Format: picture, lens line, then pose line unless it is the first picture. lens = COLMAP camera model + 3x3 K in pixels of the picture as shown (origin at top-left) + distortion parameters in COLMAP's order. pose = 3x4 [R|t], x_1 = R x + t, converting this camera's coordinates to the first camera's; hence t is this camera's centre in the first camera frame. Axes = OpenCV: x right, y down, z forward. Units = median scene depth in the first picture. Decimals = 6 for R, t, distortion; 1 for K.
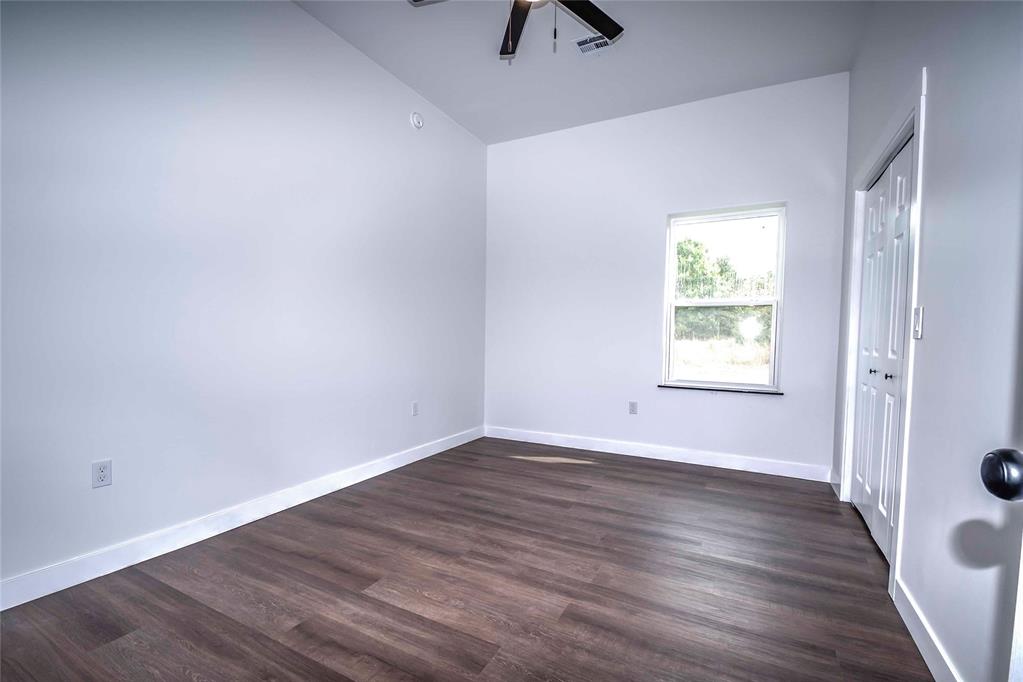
lens RADIAL K [[450.3, 0, 503.7], [0, 450.3, 346.5], [0, 0, 1]] dist [-0.028991, -0.000303]
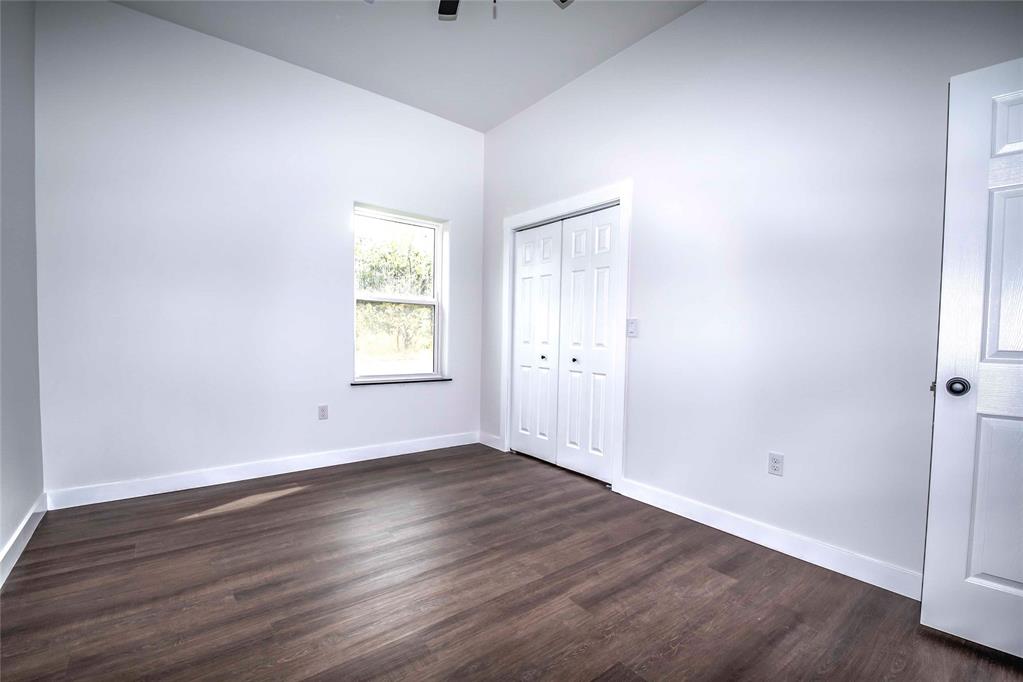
lens RADIAL K [[450.3, 0, 505.4], [0, 450.3, 342.4], [0, 0, 1]] dist [-0.028991, -0.000303]
pose [[0.389260, -0.022053, 0.920864, -0.413503], [0.013803, 0.999741, 0.018108, -0.011658], [-0.921024, 0.005662, 0.389464, 0.369393]]
